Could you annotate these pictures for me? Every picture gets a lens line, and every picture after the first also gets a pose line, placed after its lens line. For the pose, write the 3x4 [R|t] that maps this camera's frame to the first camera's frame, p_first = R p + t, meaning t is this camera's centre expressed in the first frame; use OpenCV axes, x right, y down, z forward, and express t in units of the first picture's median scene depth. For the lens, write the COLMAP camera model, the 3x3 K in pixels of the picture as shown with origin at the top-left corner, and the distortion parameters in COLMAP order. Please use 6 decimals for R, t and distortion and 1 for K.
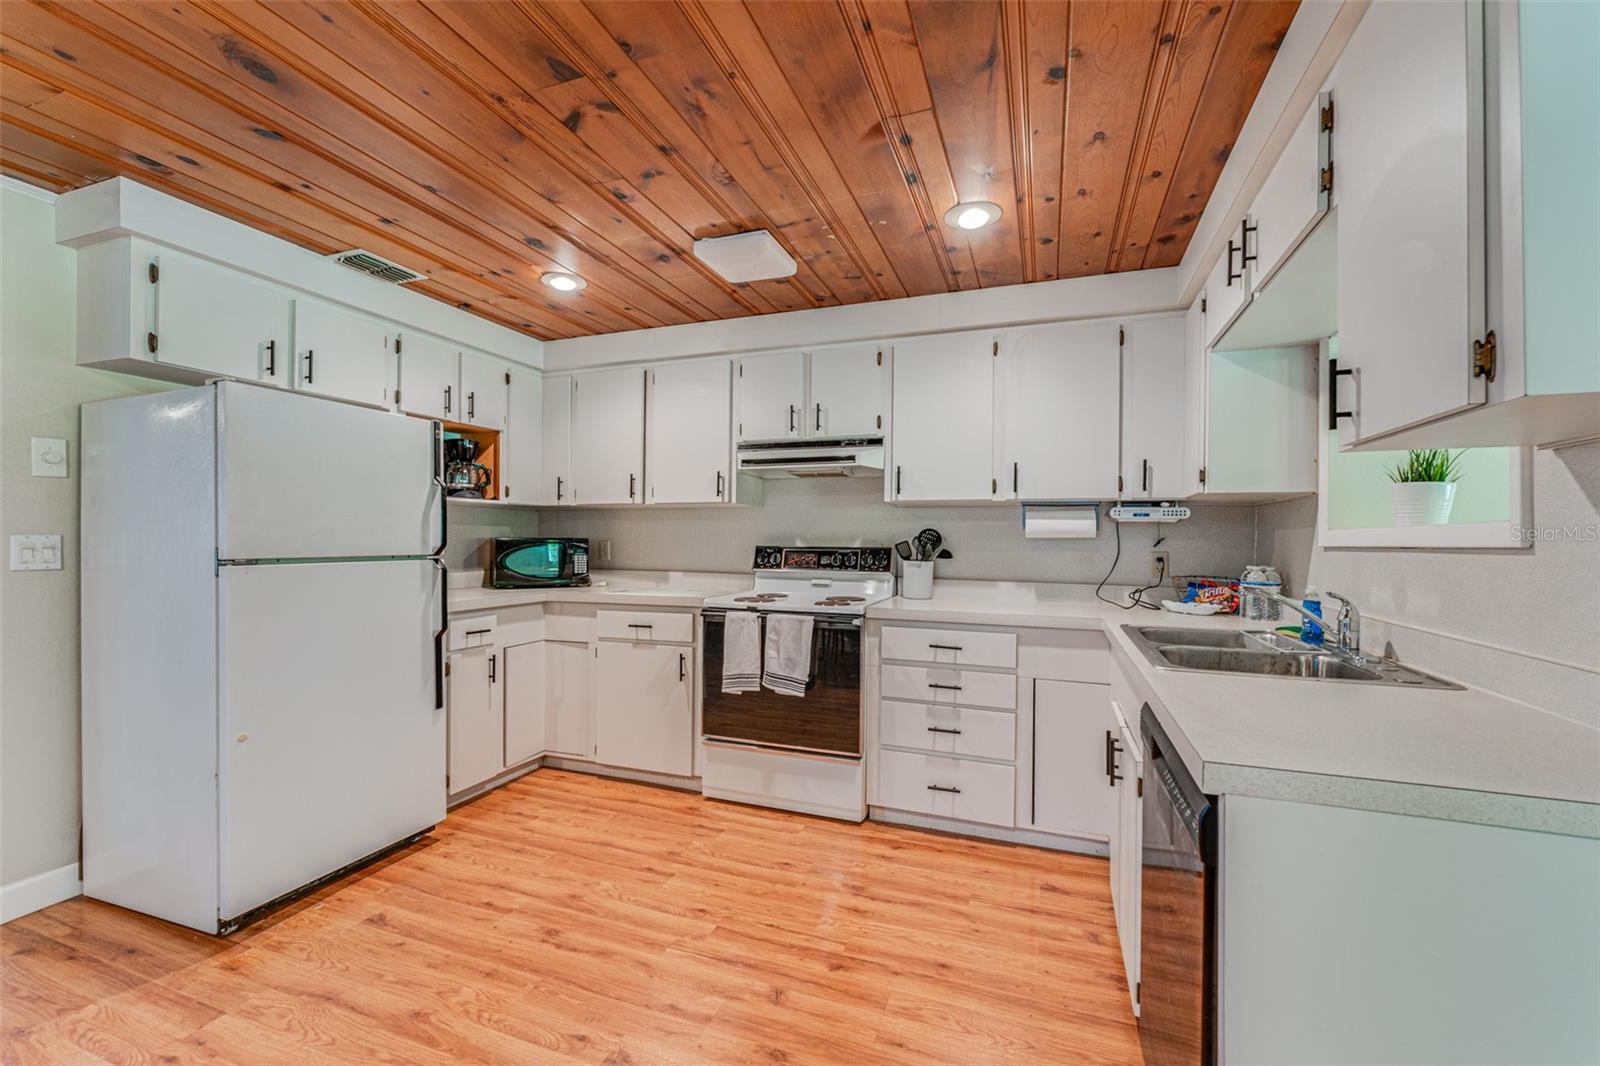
lens RADIAL K [[659.5, 0, 795.3], [0, 659.5, 536.8], [0, 0, 1]] dist [0.002275, -0.001022]
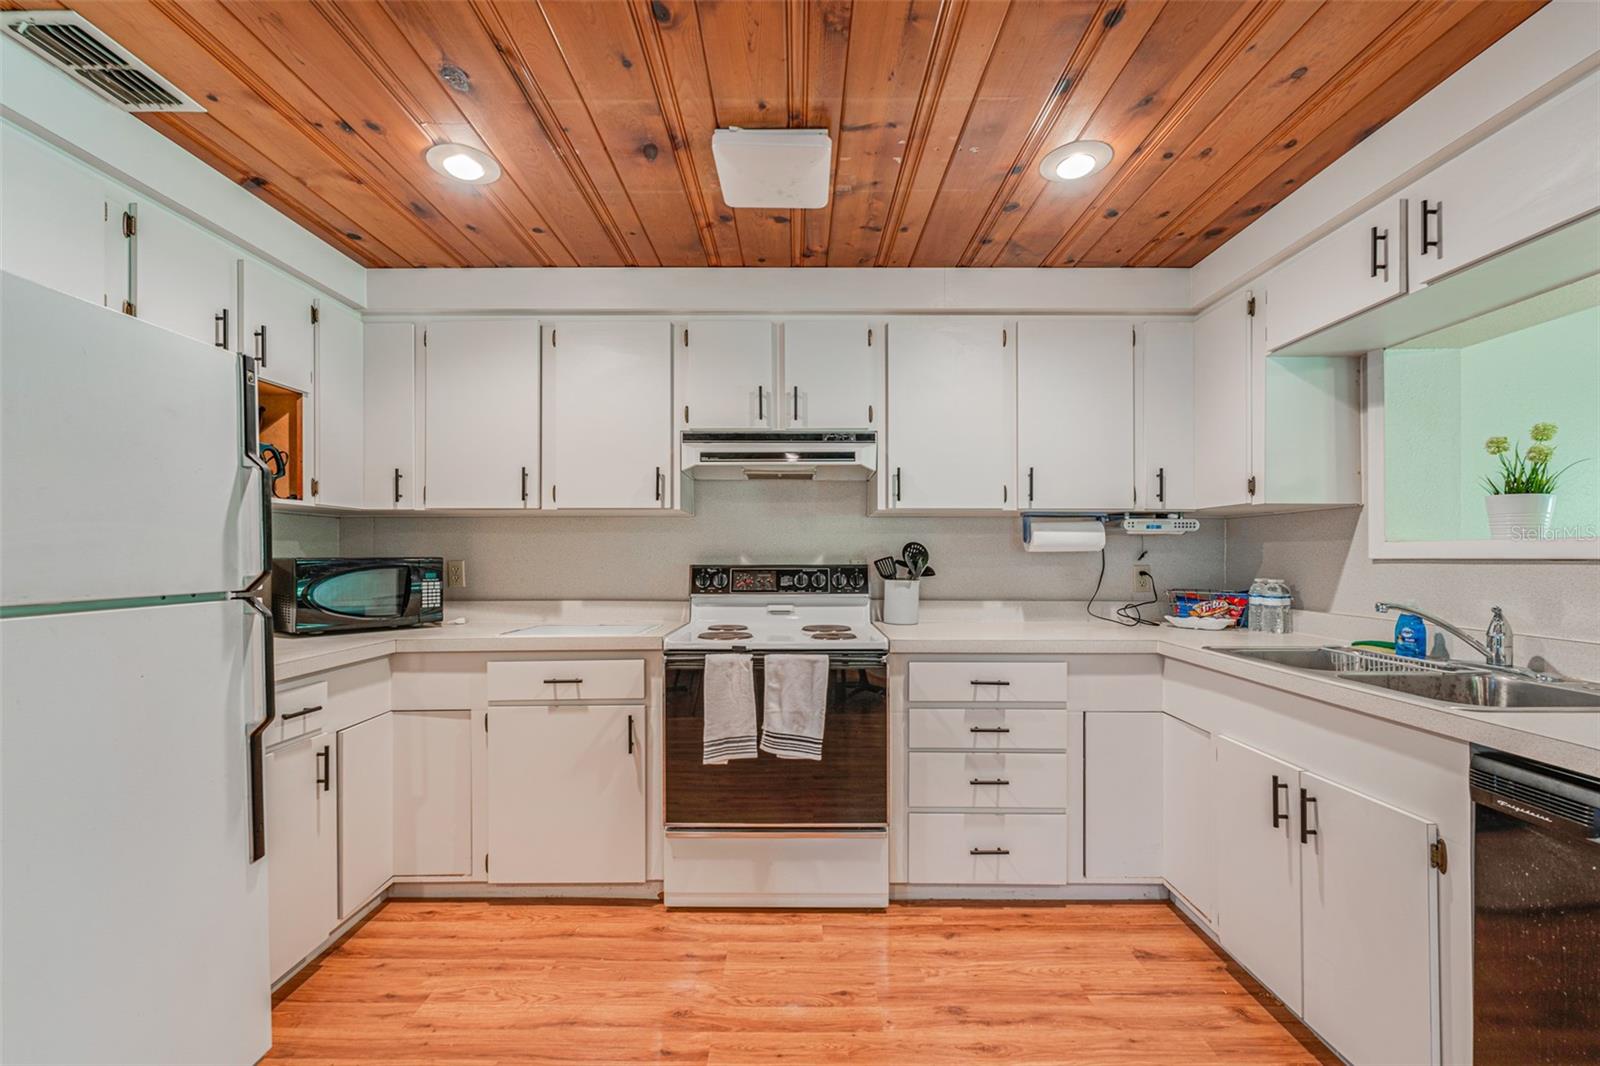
lens RADIAL K [[659.5, 0, 789.1], [0, 659.5, 551.7], [0, 0, 1]] dist [0.002275, -0.001022]
pose [[0.936903, -0.007918, 0.349499, -0.283572], [0.007676, 0.999968, 0.002079, -0.003508], [-0.349505, 0.000735, 0.936934, 0.281094]]
